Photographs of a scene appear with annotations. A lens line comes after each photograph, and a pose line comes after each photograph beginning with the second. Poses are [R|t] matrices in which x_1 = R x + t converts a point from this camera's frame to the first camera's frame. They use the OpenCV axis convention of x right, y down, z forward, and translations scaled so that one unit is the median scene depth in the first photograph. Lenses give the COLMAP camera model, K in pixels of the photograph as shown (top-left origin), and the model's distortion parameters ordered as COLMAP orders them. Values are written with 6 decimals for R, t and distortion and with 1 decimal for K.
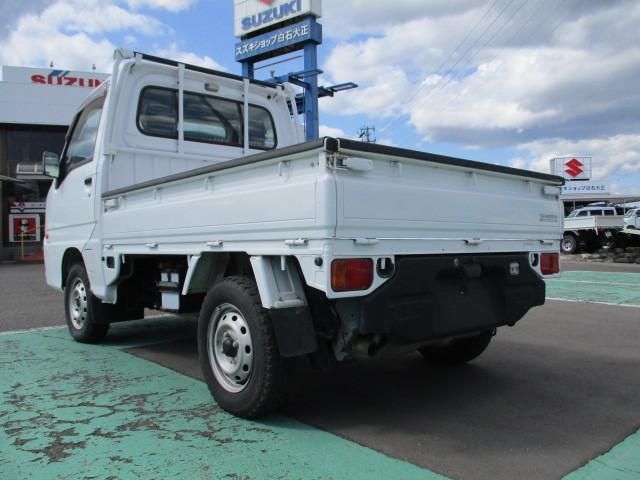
lens RADIAL K [[534.5, 0, 323.4], [0, 534.5, 244.1], [0, 0, 1]] dist [-0.016253, -0.002386]
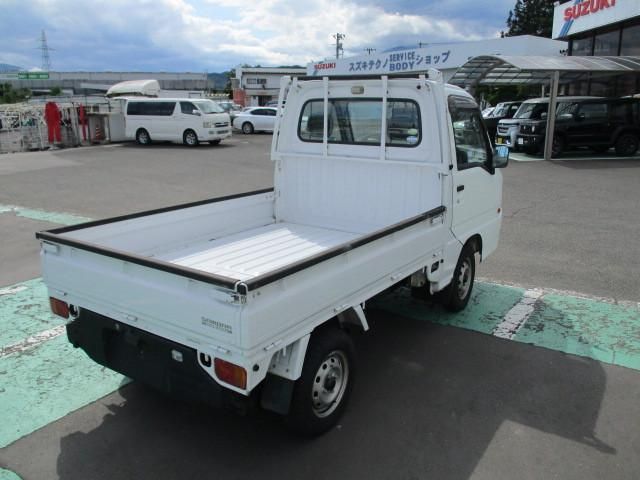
lens RADIAL K [[534.5, 0, 323.4], [0, 534.5, 244.1], [0, 0, 1]] dist [-0.016253, -0.002386]
pose [[0.260836, 0.253943, -0.931385, 1.304971], [-0.003048, 0.964994, 0.262253, -0.427130], [0.965378, -0.065567, 0.252479, 0.991695]]
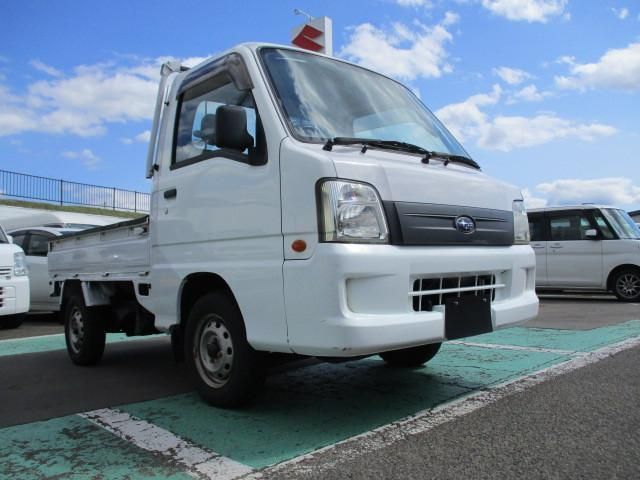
lens RADIAL K [[534.5, 0, 323.4], [0, 534.5, 244.1], [0, 0, 1]] dist [-0.016253, -0.002386]
pose [[-0.998677, 0.044314, -0.026071, -0.431040], [0.045486, 0.997894, -0.046242, 0.010488], [0.023967, -0.047367, -0.998590, 2.977702]]
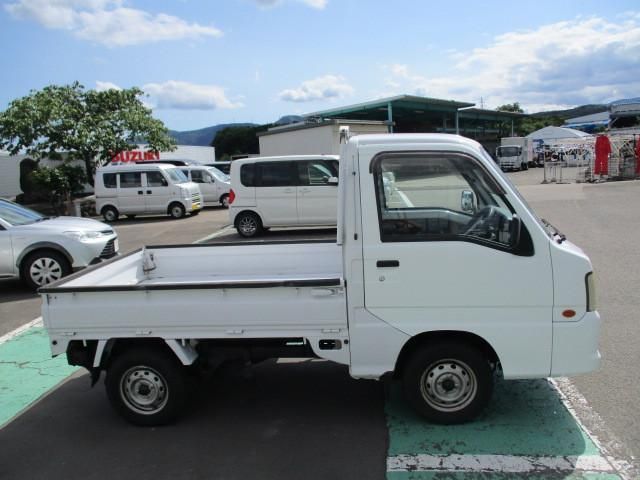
lens RADIAL K [[534.5, 0, 323.4], [0, 534.5, 244.1], [0, 0, 1]] dist [-0.016253, -0.002386]
pose [[-0.738779, 0.169652, -0.652246, 0.843178], [0.068560, 0.981696, 0.177688, -0.463772], [0.670452, 0.086554, -0.736887, 2.675731]]
